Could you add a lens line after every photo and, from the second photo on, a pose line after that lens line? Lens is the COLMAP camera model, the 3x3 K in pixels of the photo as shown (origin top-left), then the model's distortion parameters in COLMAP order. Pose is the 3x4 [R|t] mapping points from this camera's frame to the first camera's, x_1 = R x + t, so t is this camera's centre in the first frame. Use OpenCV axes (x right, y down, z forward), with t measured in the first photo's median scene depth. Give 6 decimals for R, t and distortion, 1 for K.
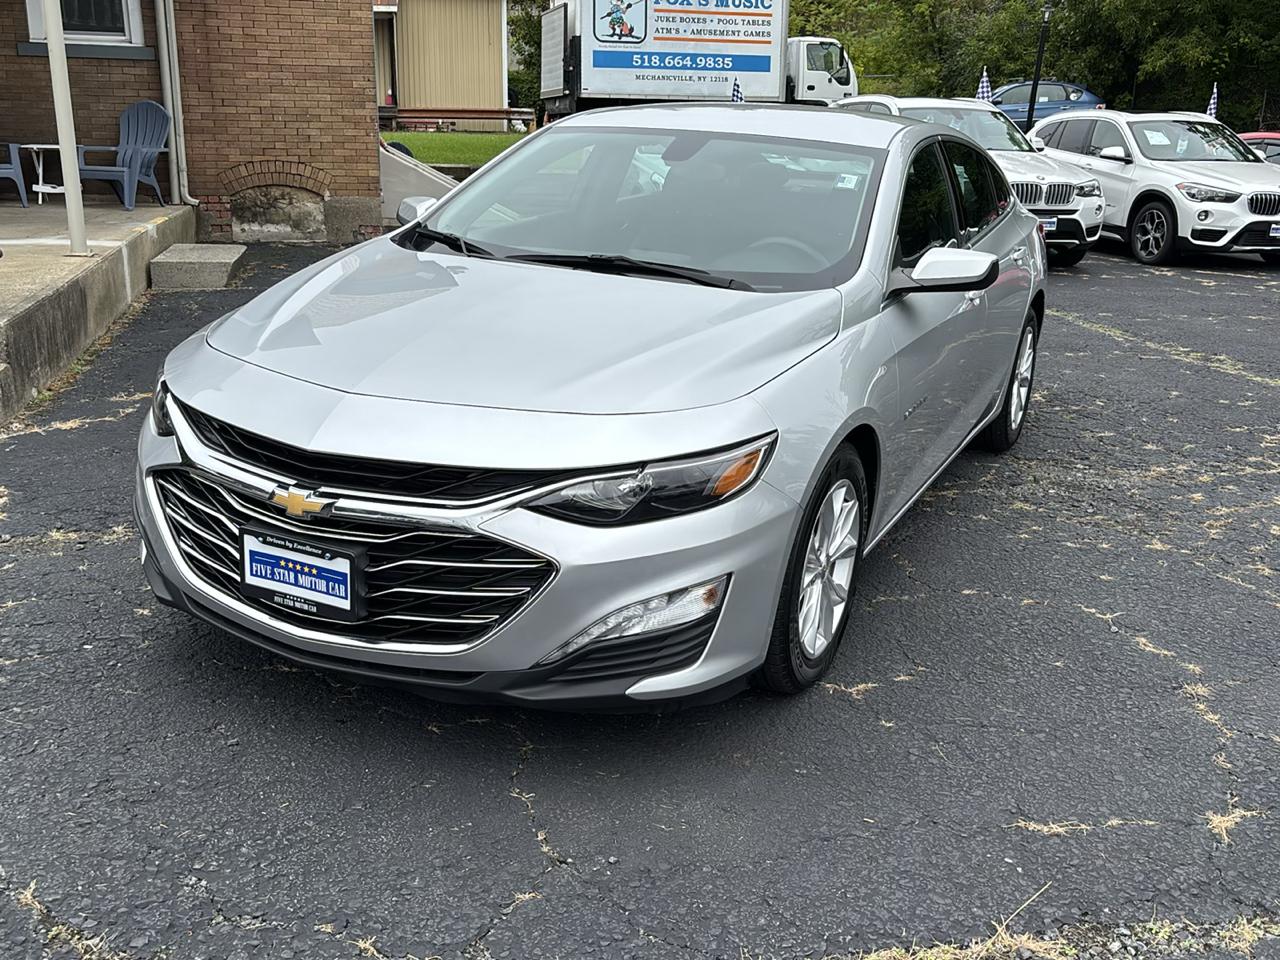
lens RADIAL K [[1241.4, 0, 641.2], [0, 1241.4, 482.8], [0, 0, 1]] dist [-0.007922, 0.063291]
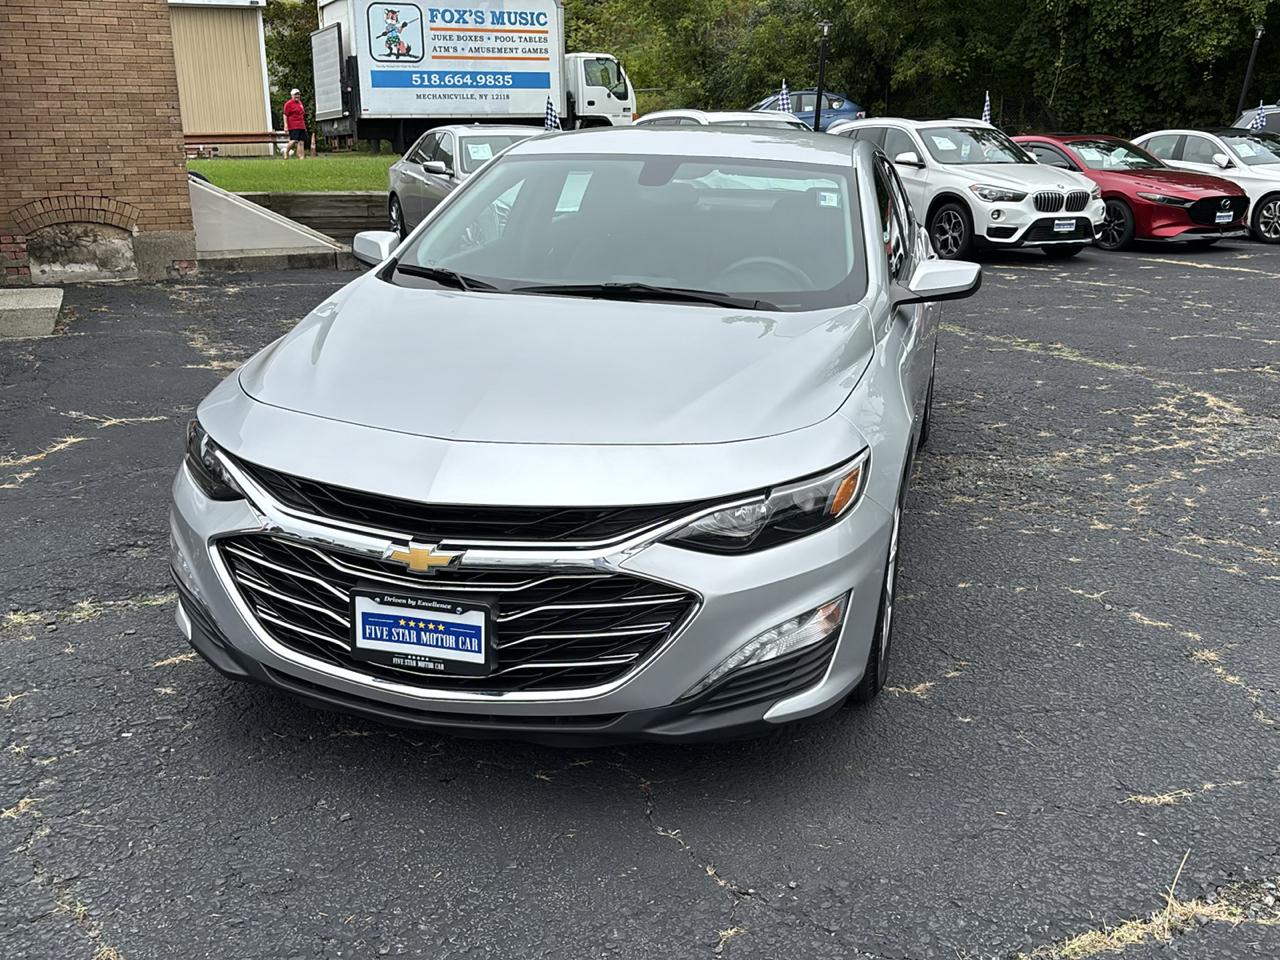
lens RADIAL K [[1247.5, 0, 640.0], [0, 1247.5, 480.0], [0, 0, 1]] dist [-0.009344, 0.074007]
pose [[0.980395, -0.079357, 0.180353, -0.138352], [0.081946, 0.996613, -0.006934, -0.011568], [-0.179192, 0.021578, 0.983578, 0.010590]]
